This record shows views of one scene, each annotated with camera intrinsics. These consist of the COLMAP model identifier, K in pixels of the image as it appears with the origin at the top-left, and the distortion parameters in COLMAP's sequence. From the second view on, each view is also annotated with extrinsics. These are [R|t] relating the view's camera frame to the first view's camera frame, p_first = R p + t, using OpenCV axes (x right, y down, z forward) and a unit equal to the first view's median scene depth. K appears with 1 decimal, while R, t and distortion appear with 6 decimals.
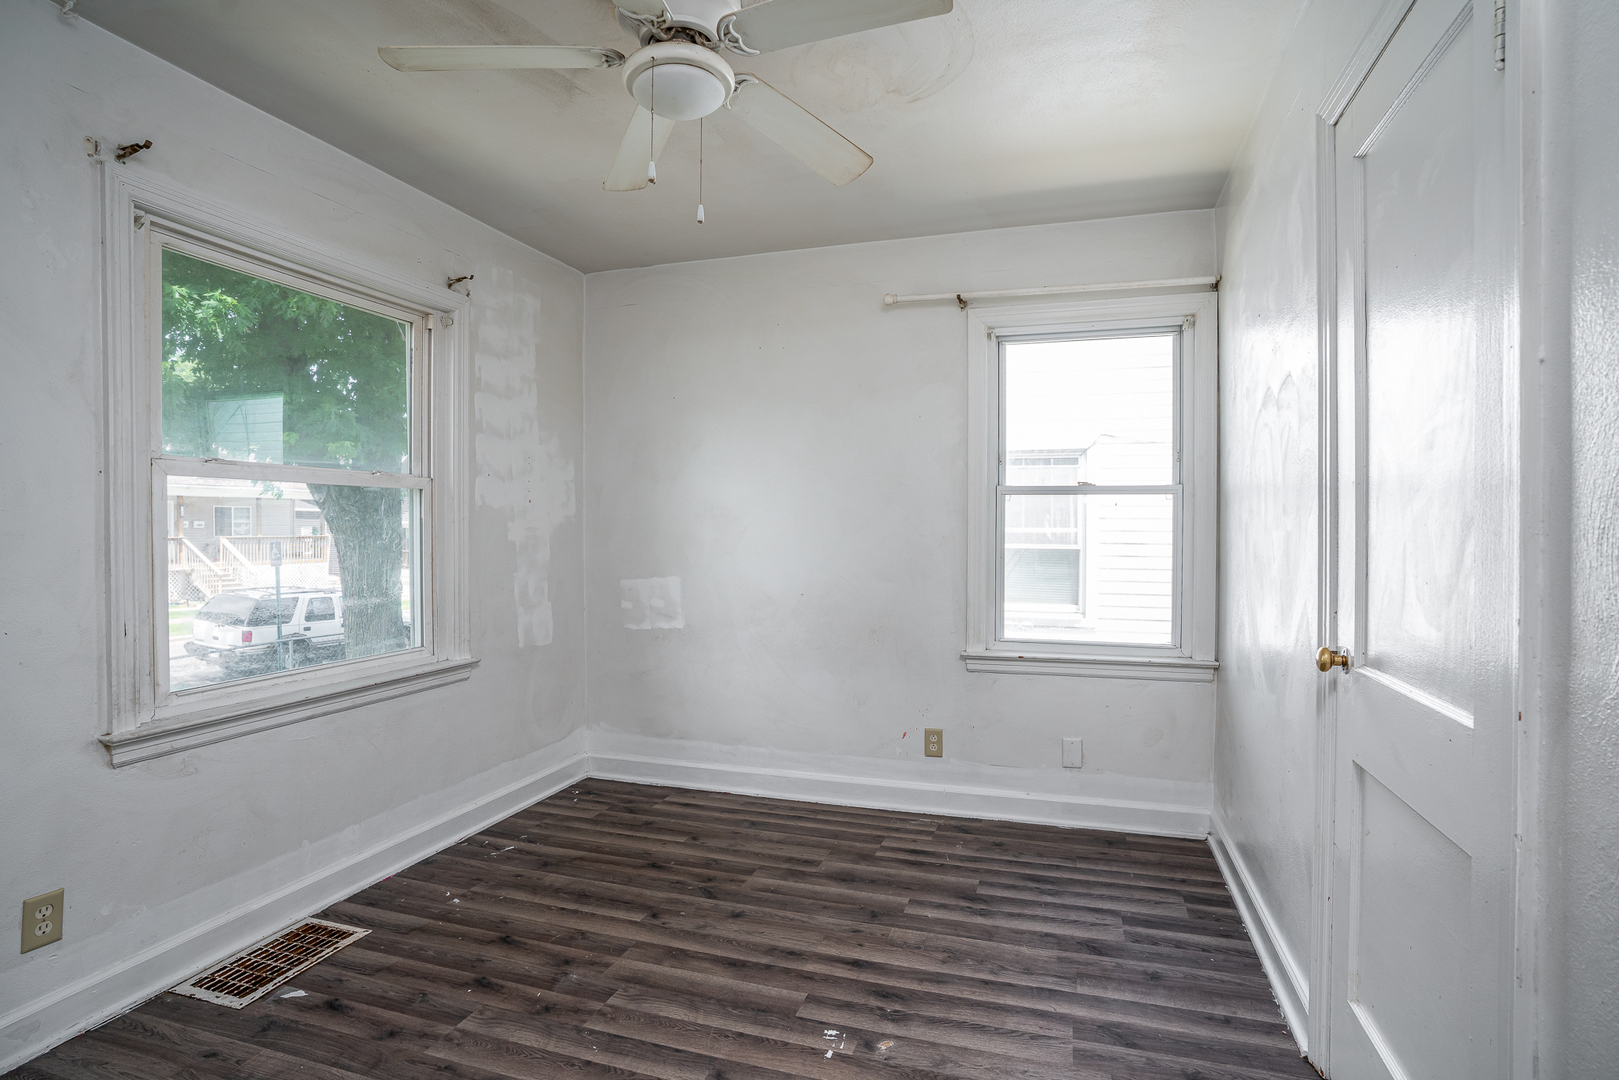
lens RADIAL K [[819.9, 0, 810.3], [0, 819.9, 534.6], [0, 0, 1]] dist [-0.000407, -0.000278]
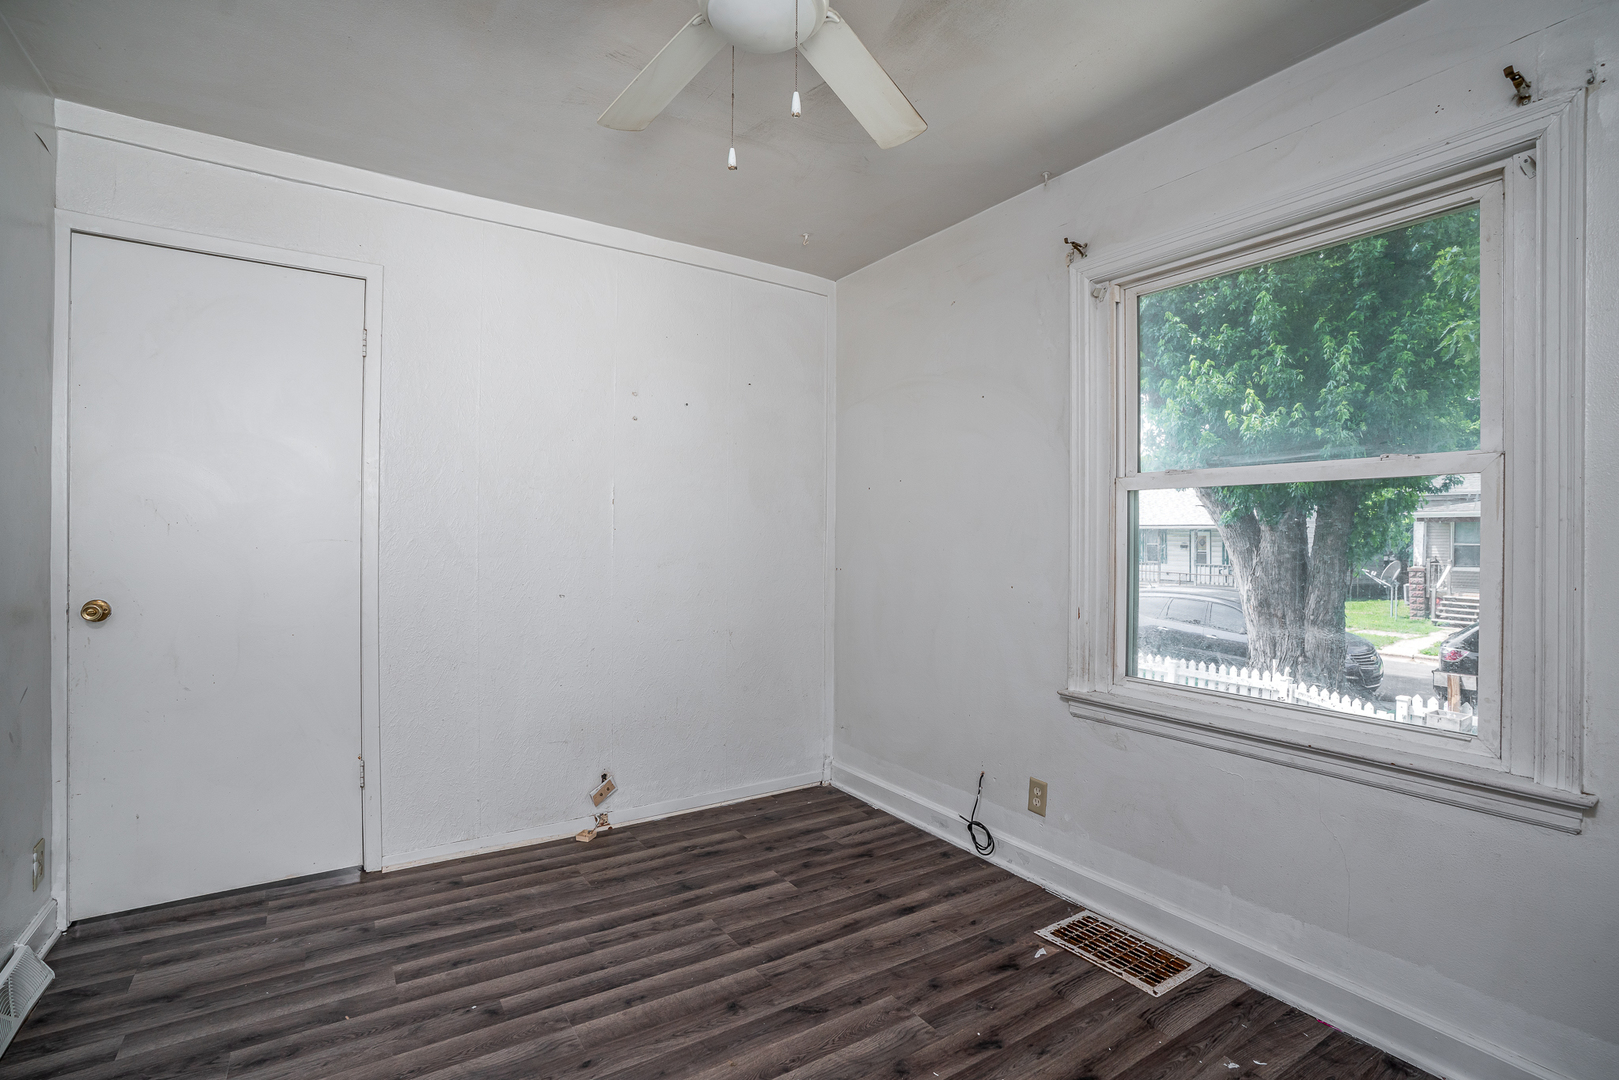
lens RADIAL K [[770.8, 0, 811.3], [0, 770.8, 541.8], [0, 0, 1]] dist [-0.003579, -0.000389]
pose [[-0.626795, 0.001810, -0.779182, 0.364075], [-0.011028, 0.999877, 0.011194, -0.007407], [0.779106, 0.015610, -0.626698, 1.331377]]
